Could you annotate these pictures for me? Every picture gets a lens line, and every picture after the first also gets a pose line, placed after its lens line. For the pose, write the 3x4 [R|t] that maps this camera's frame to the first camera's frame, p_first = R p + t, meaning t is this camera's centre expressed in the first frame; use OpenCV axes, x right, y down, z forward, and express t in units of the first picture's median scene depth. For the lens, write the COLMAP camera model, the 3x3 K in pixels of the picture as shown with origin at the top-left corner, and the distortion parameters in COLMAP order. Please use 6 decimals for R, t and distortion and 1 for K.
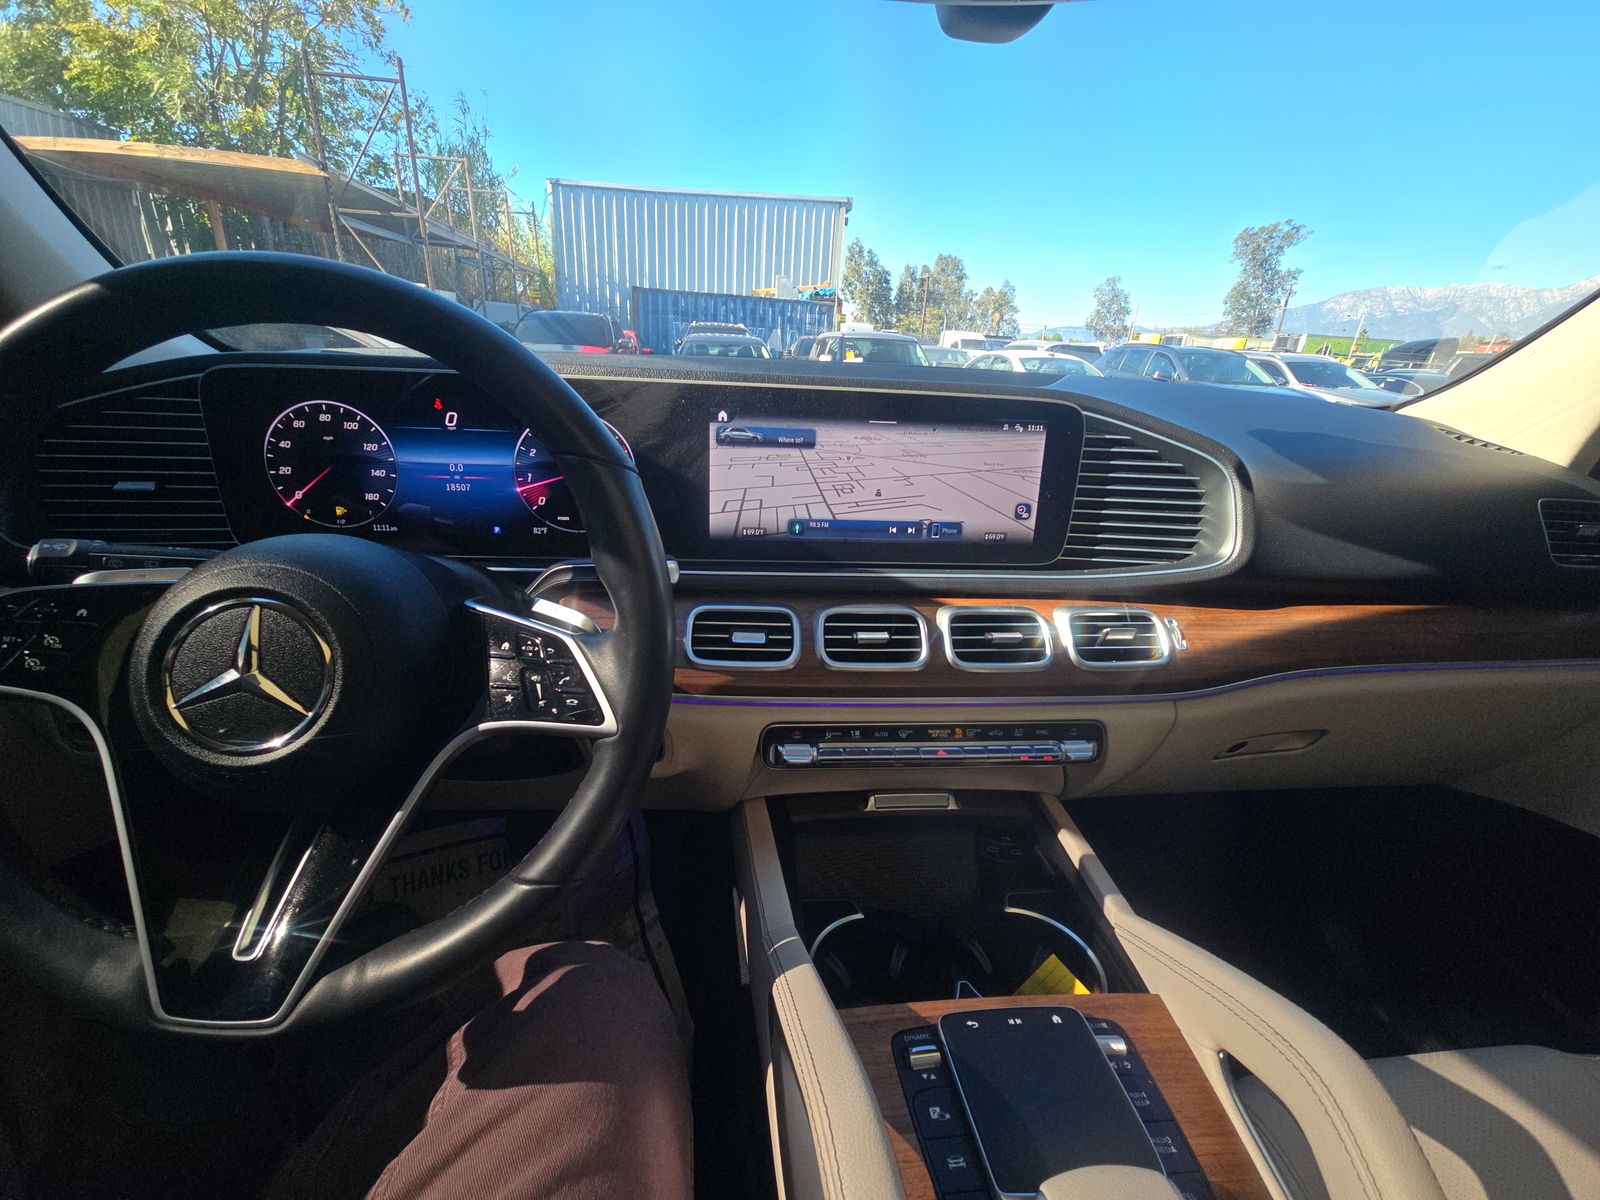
lens RADIAL K [[653.2, 0, 805.8], [0, 653.2, 599.6], [0, 0, 1]] dist [0.006369, 0.000051]
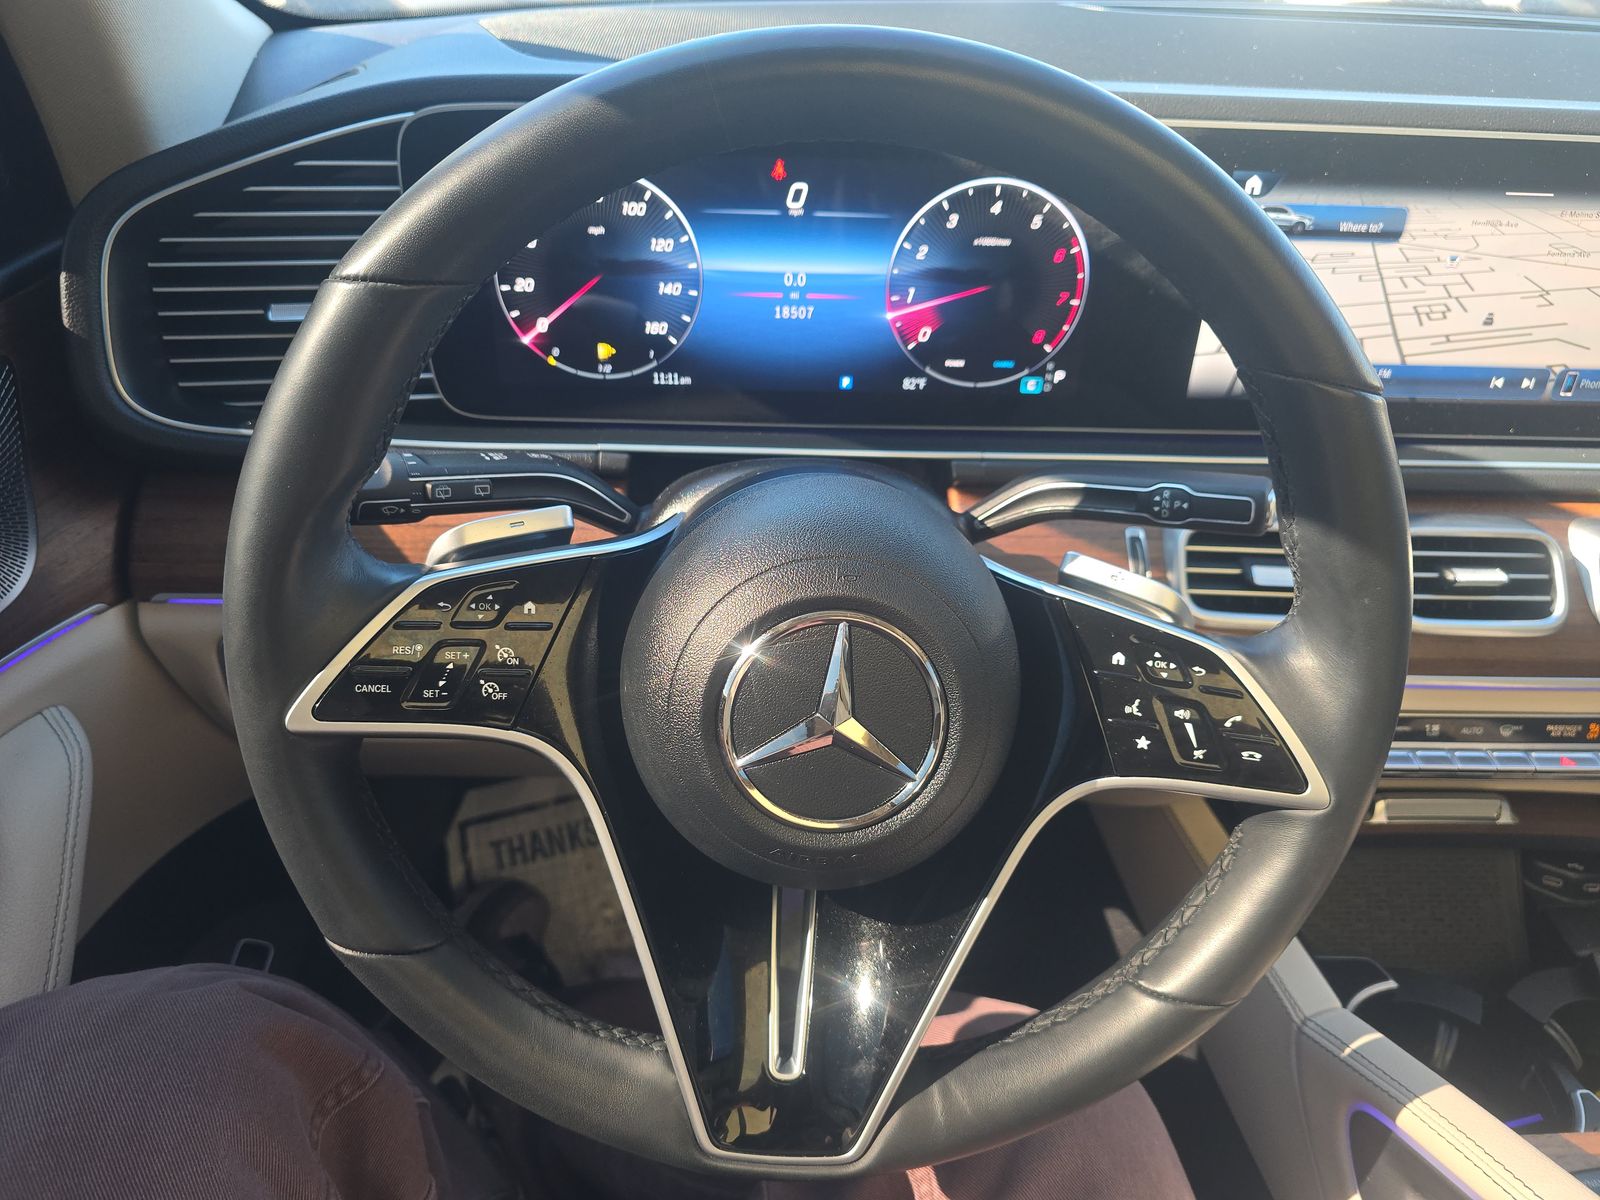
lens RADIAL K [[1109.7, 0, 800.0], [0, 1109.7, 600.0], [0, 0, 1]] dist [0.039776, -0.054821]
pose [[0.998514, 0.026568, -0.047570, -0.471755], [-0.014474, 0.971030, 0.238519, -0.159450], [0.052529, -0.237476, 0.969972, -0.048352]]
